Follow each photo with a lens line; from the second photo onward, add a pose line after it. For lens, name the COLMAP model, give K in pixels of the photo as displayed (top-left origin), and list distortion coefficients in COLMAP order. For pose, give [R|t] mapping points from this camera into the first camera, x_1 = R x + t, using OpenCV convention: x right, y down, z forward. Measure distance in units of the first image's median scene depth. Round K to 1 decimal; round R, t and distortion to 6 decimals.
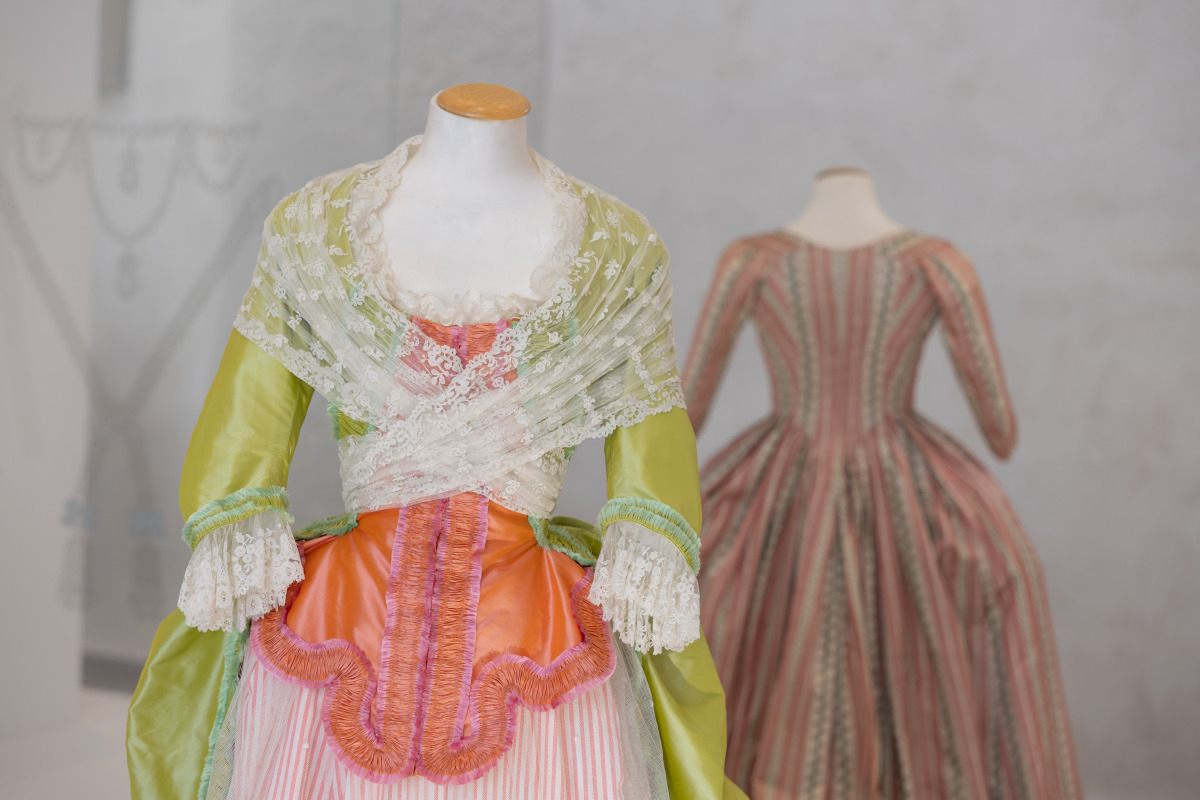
lens RADIAL K [[2332.2, 0, 599.7], [0, 2332.2, 399.8], [0, 0, 1]] dist [0.037937, 0.000000]
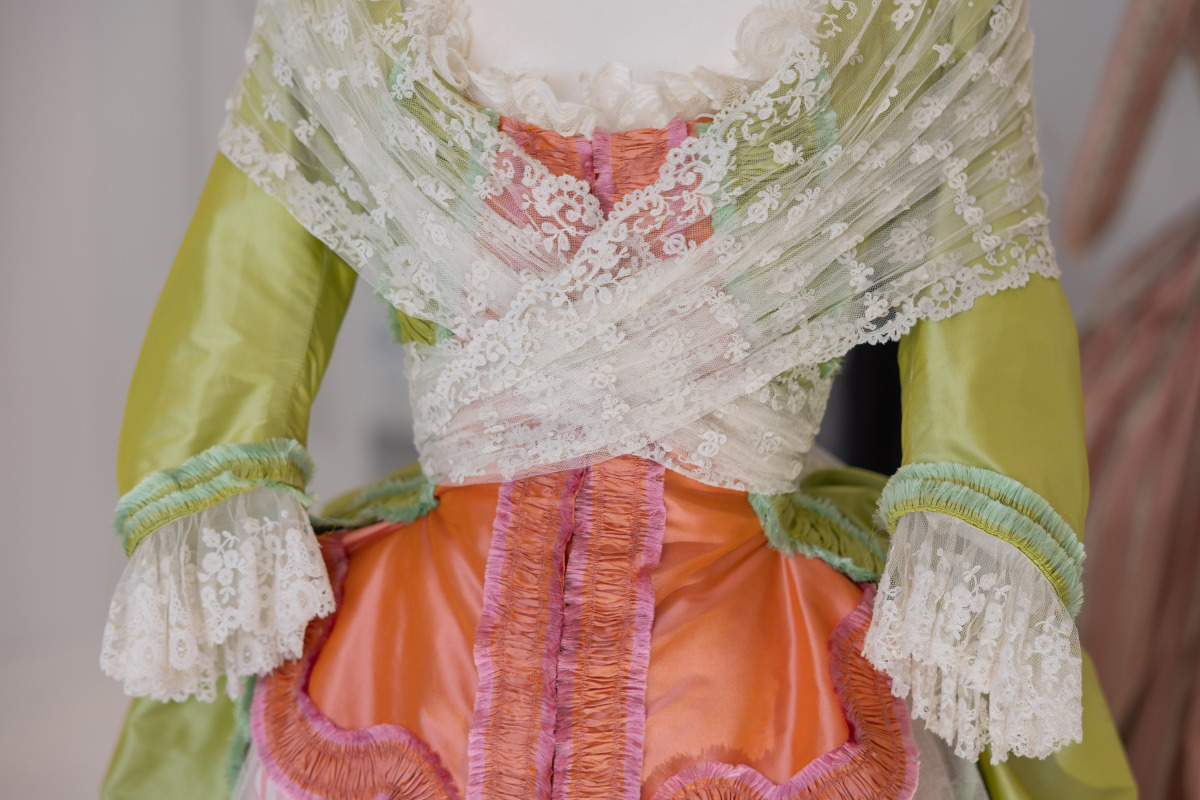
lens RADIAL K [[2332.2, 0, 601.8], [0, 2332.2, 401.2], [0, 0, 1]] dist [0.037937, 0.000000]
pose [[0.983280, -0.003710, -0.182064, 0.032904], [0.025302, 0.992878, 0.116416, -0.032816], [0.180335, -0.119077, 0.976371, 0.492566]]
